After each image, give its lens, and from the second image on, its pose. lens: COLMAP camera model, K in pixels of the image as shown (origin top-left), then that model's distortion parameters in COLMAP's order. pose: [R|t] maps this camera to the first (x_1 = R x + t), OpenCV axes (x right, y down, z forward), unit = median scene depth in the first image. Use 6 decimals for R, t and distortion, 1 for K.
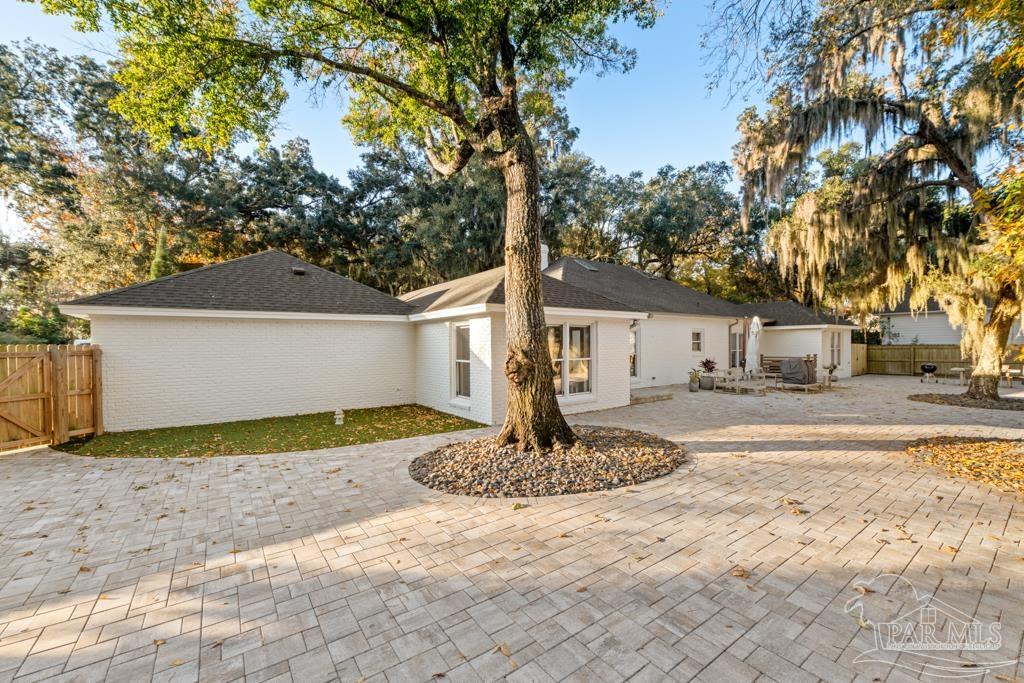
lens RADIAL K [[410.8, 0, 515.4], [0, 410.8, 346.8], [0, 0, 1]] dist [-0.011586, 0.000564]
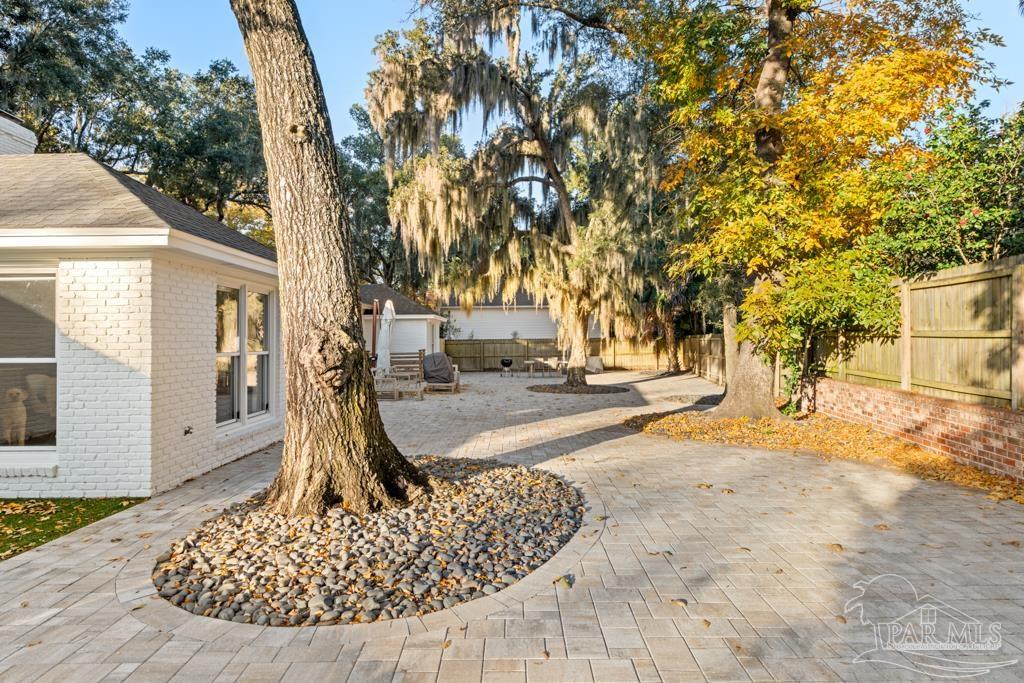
lens RADIAL K [[598.5, 0, 519.6], [0, 598.5, 327.9], [0, 0, 1]] dist [-0.004537, -0.002396]
pose [[0.581337, 0.019741, 0.813423, -0.190507], [0.007231, 0.999541, -0.029426, 0.013774], [-0.813631, 0.022988, 0.580928, 0.144105]]
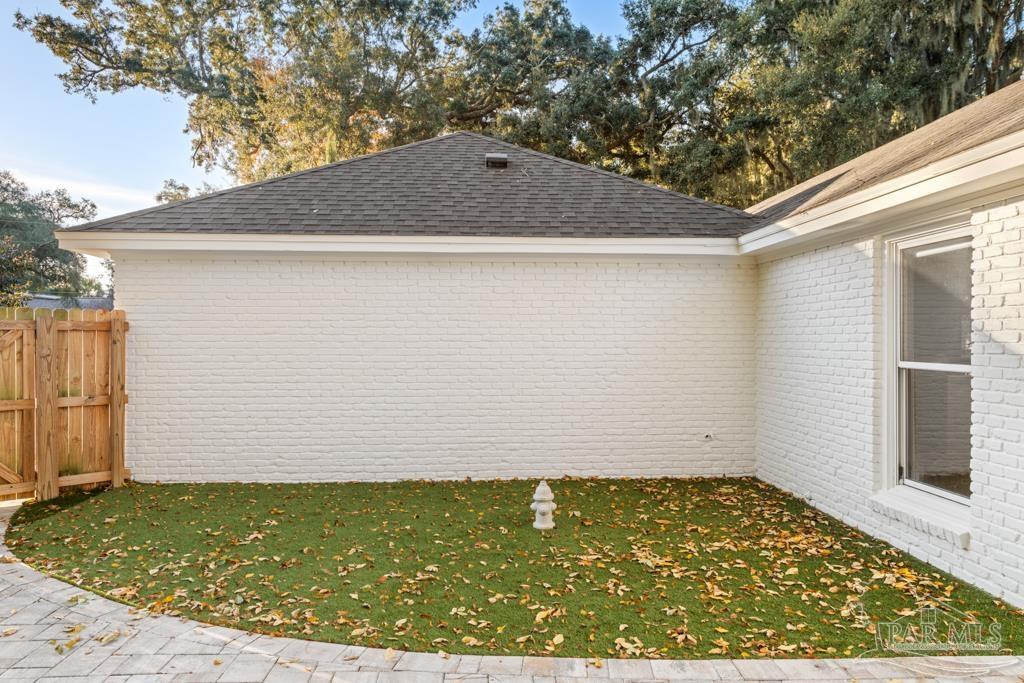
lens RADIAL K [[683.1, 0, 510.0], [0, 683.1, 339.5], [0, 0, 1]] dist [0.000565, 0.001522]
pose [[0.842246, 0.012344, -0.538953, -0.070635], [-0.014211, 0.999899, 0.000695, 0.011626], [0.538907, 0.007074, 0.842336, 0.258880]]
